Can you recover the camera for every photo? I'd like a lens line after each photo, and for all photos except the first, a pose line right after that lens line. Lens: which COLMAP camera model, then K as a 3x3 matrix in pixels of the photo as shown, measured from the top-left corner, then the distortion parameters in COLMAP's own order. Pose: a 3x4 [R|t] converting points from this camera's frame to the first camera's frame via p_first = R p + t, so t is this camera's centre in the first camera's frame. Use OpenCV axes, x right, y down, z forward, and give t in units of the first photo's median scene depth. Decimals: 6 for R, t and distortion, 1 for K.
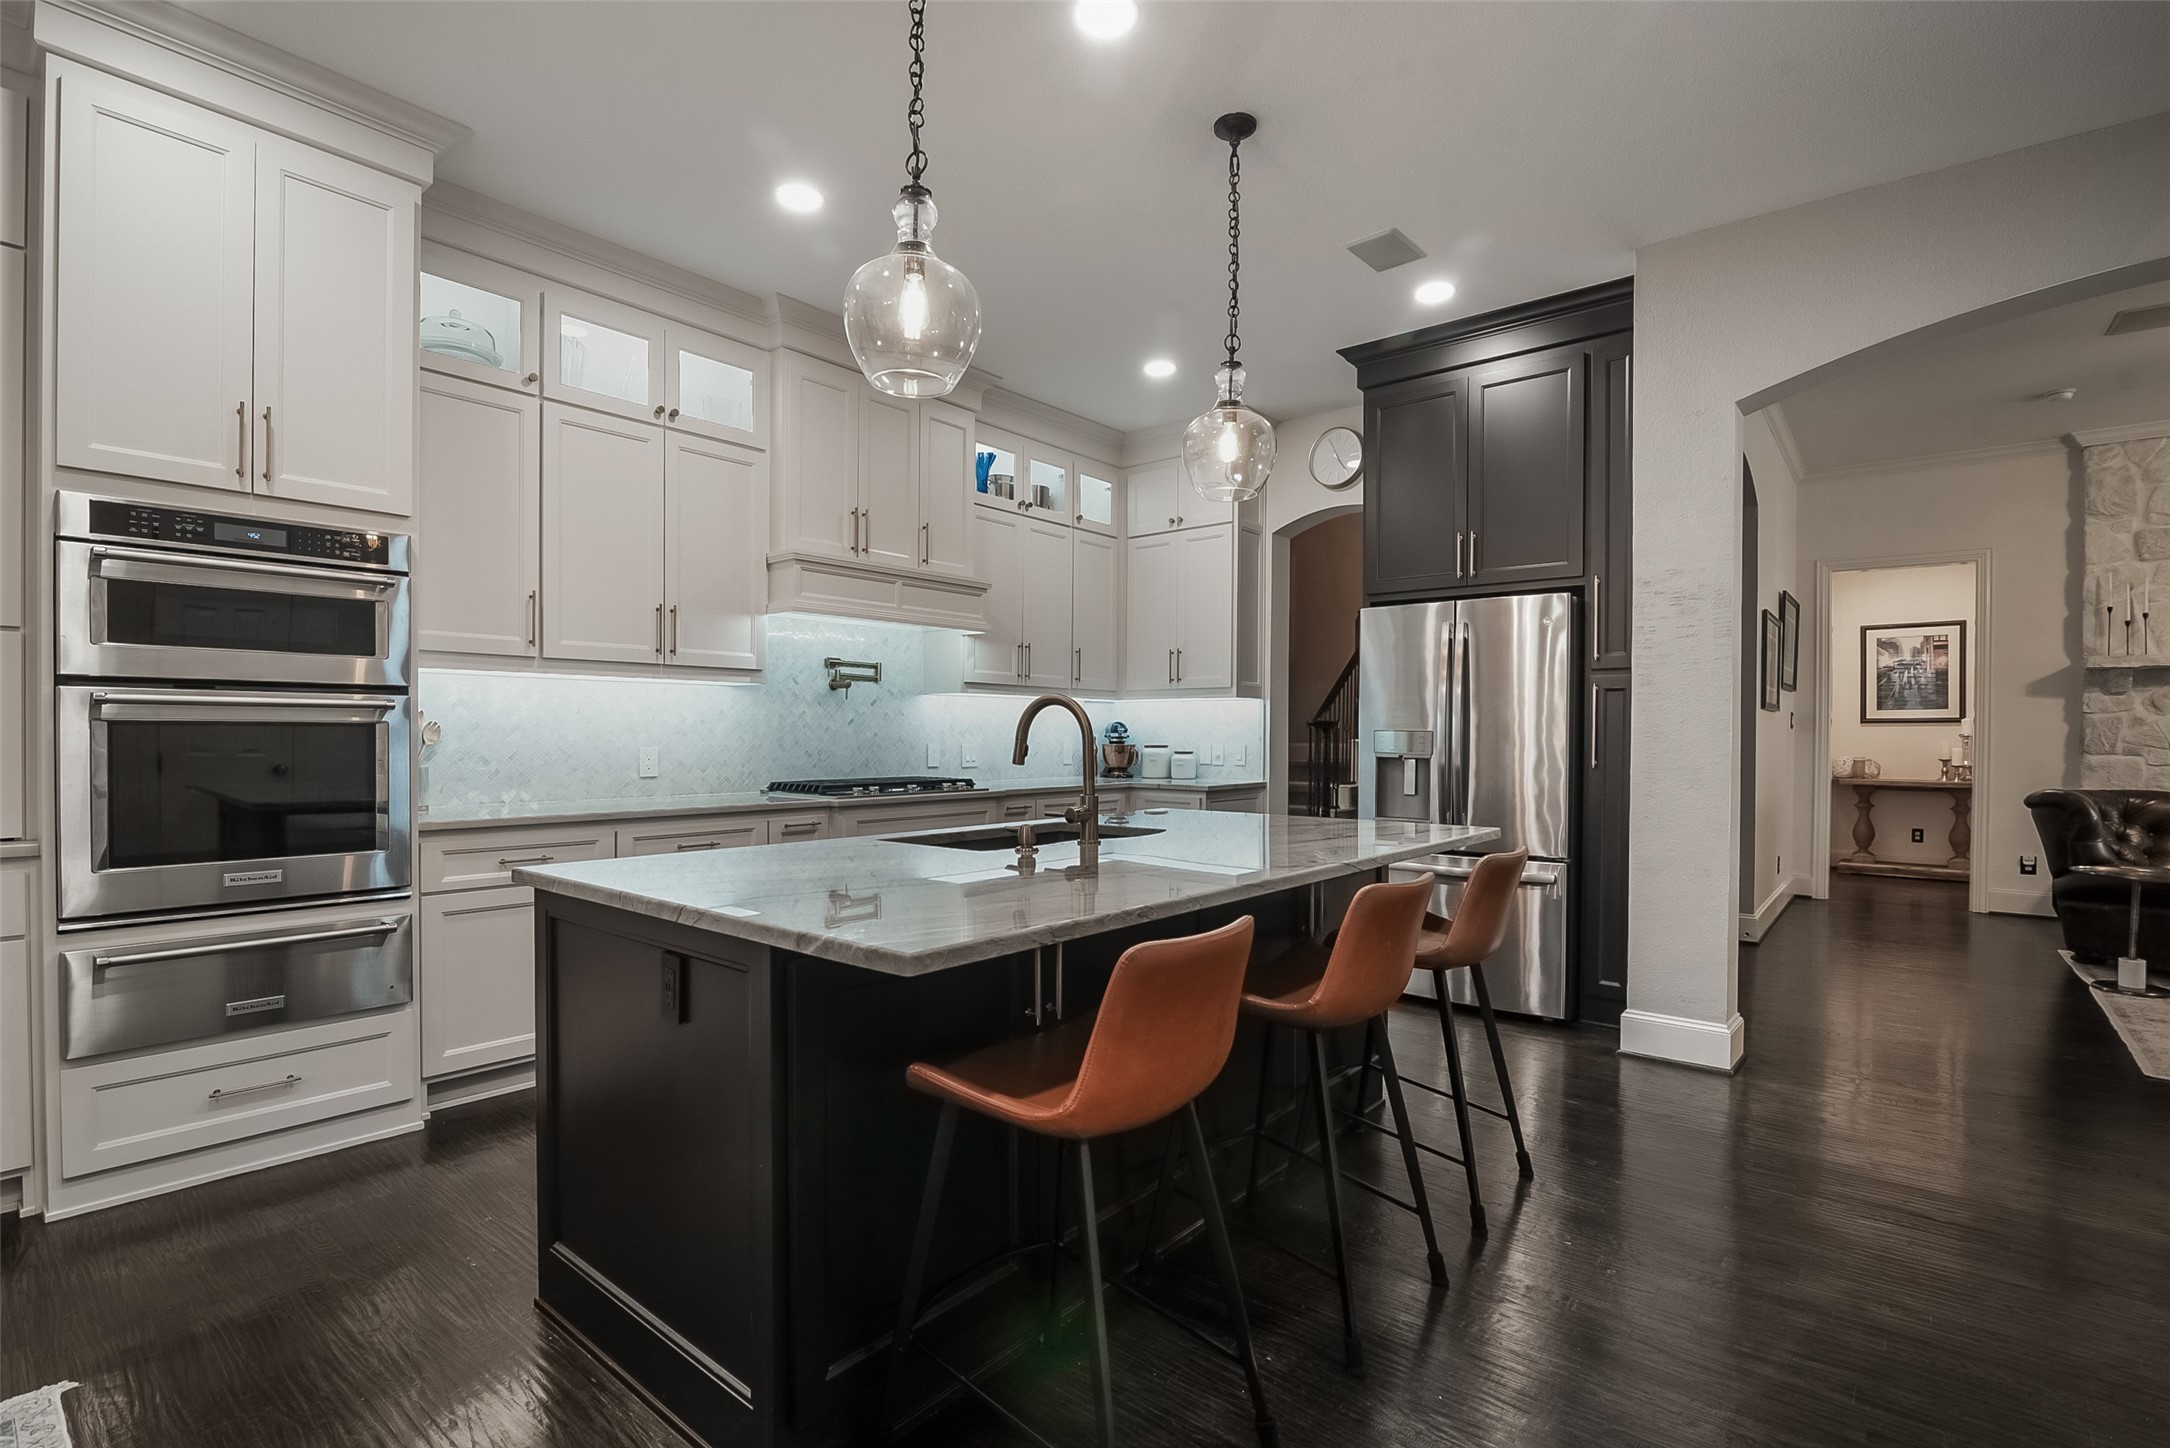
lens RADIAL K [[1002.6, 0, 1085.0], [0, 1002.6, 724.0], [0, 0, 1]] dist [-0.017912, 0.000134]
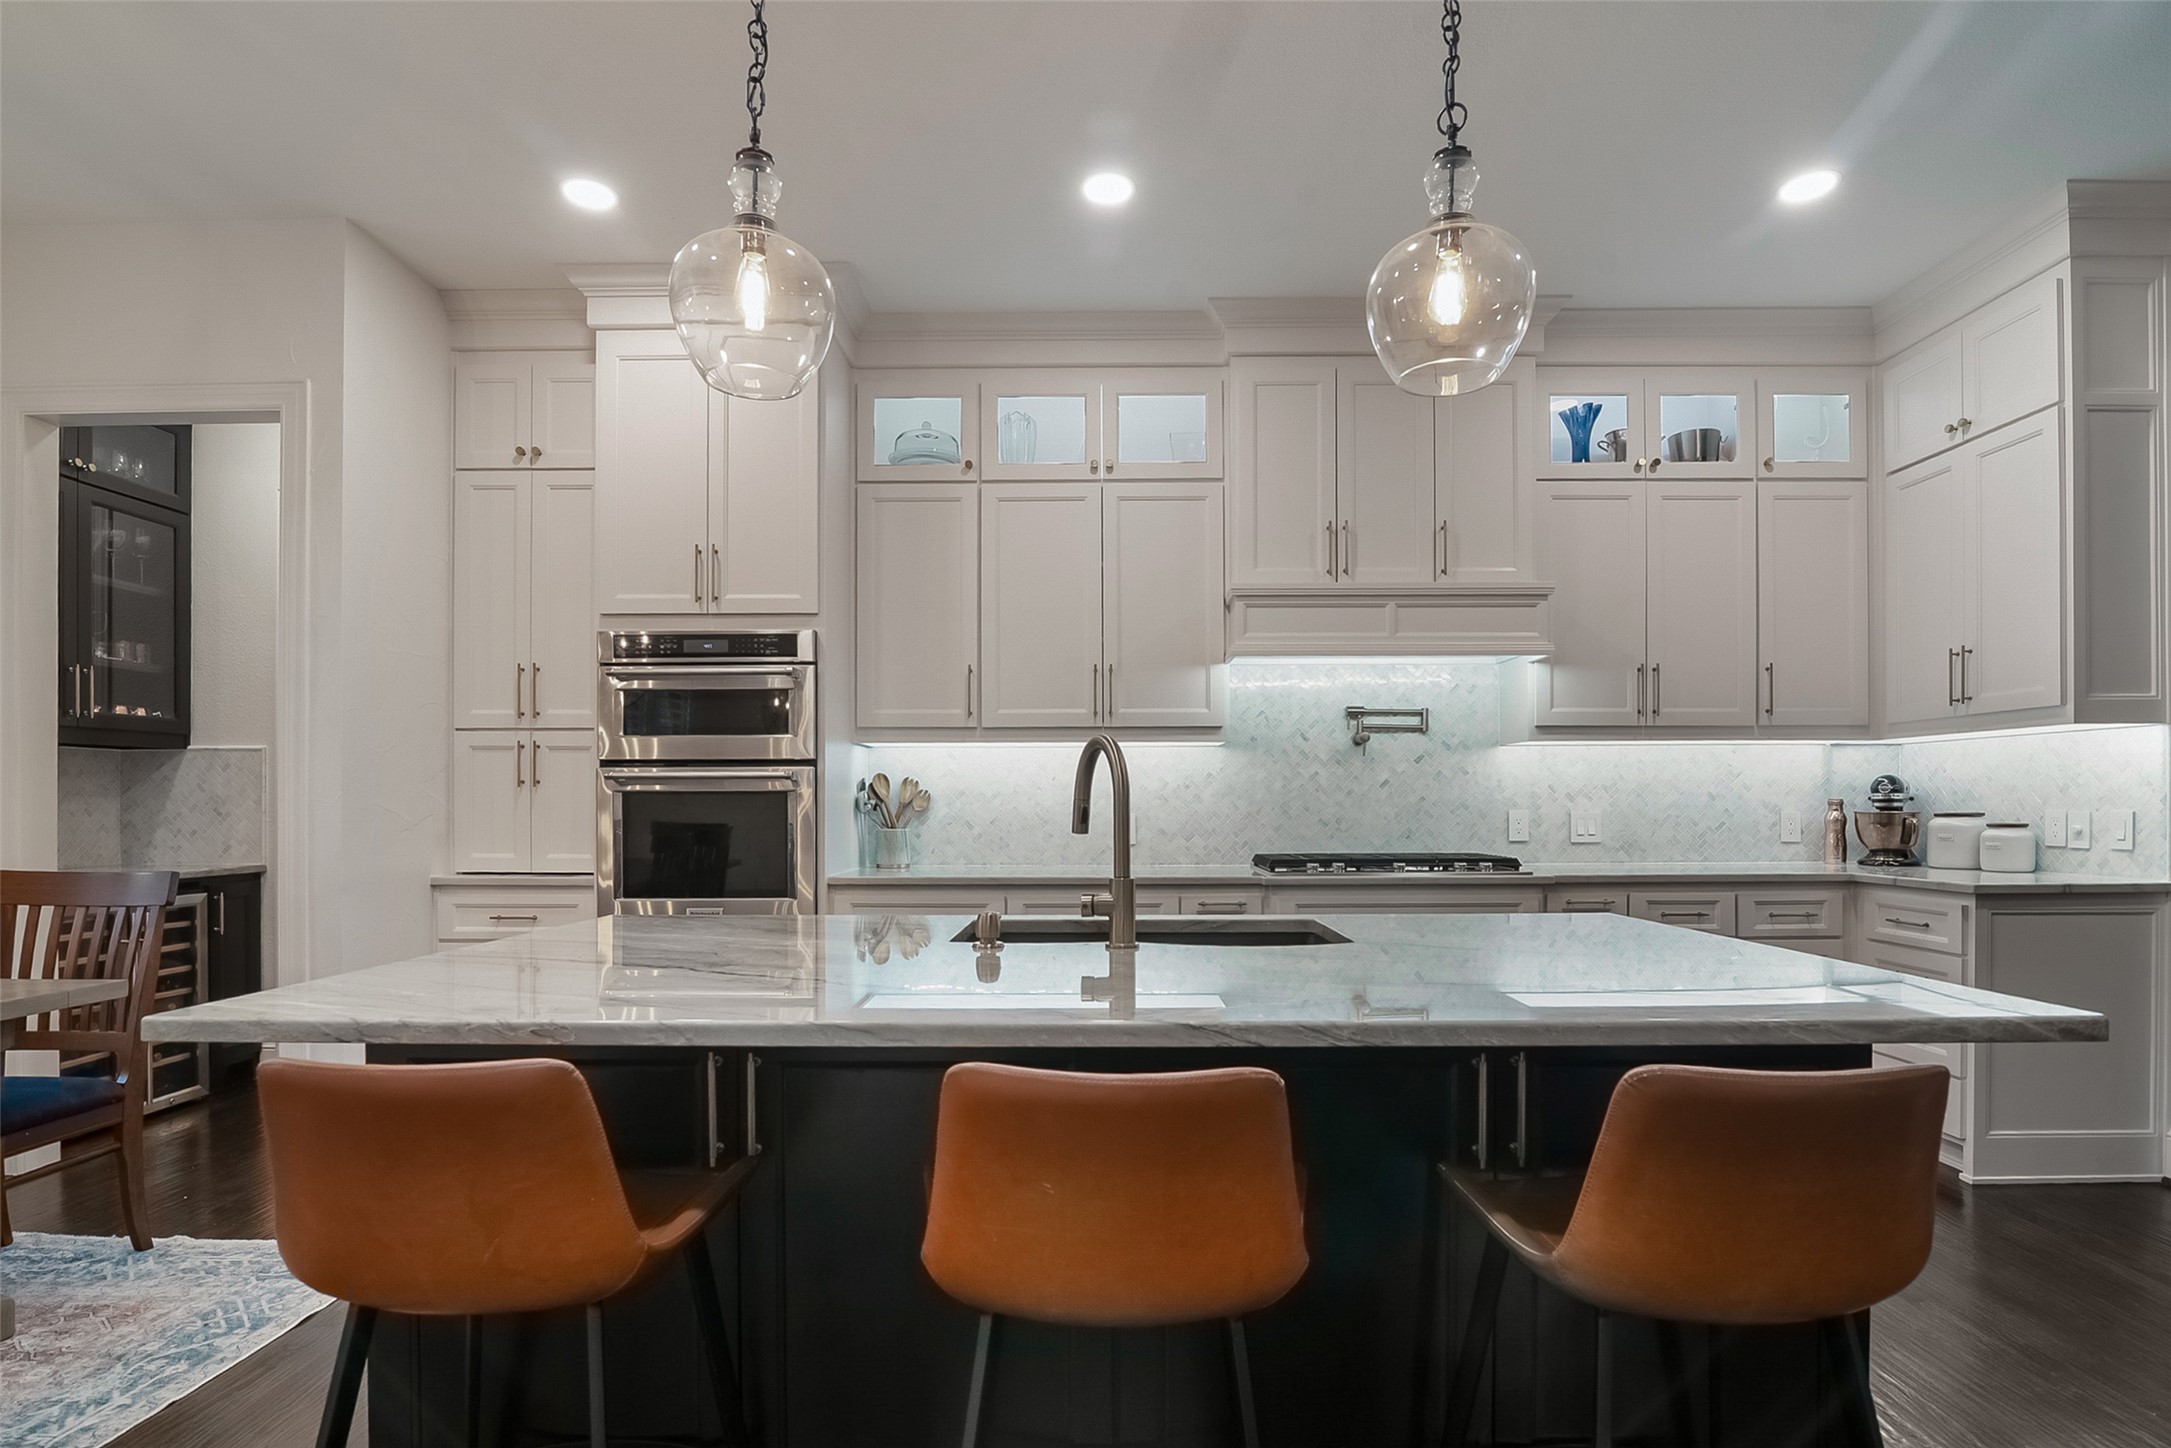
lens RADIAL K [[1079.9, 0, 1085.8], [0, 1079.9, 789.8], [0, 0, 1]] dist [-0.020262, 0.000553]
pose [[0.638509, -0.016642, -0.769434, 0.323022], [0.013496, 0.999855, -0.010426, 0.009936], [0.769496, -0.003728, 0.638641, 0.287489]]
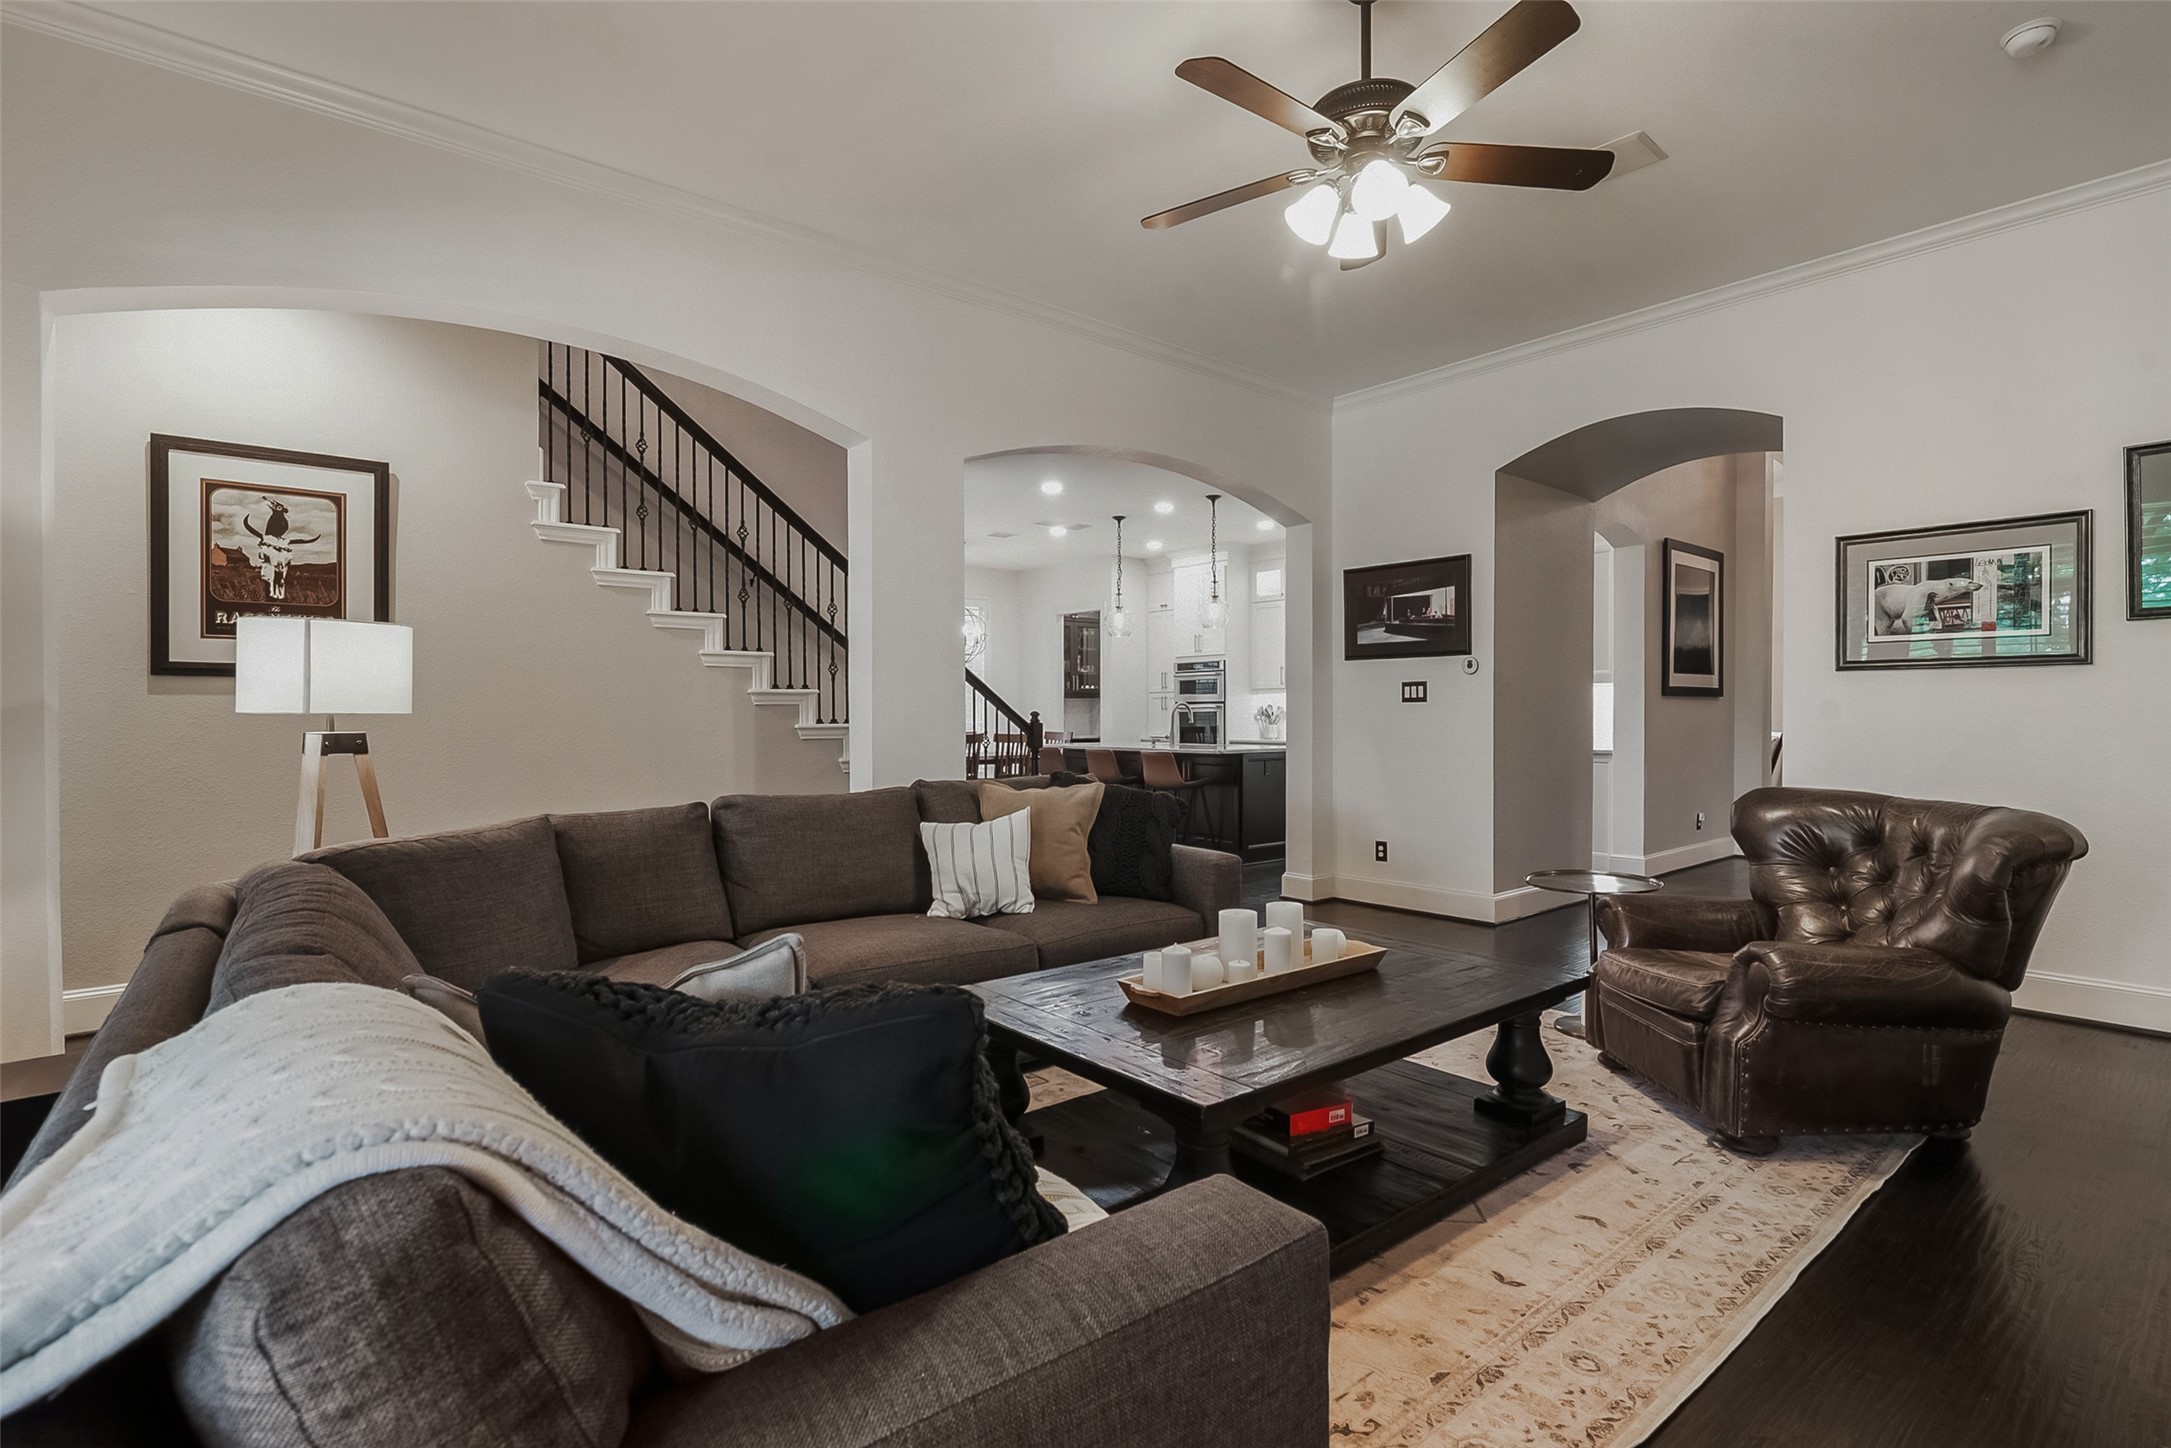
lens RADIAL K [[1041.0, 0, 1085.5], [0, 1041.0, 724.0], [0, 0, 1]] dist [-0.024156, 0.000011]
pose [[-0.173869, 0.005929, -0.984751, 2.079742], [0.004824, 0.999975, 0.005169, 0.014785], [0.984757, -0.003852, -0.173893, 0.761631]]
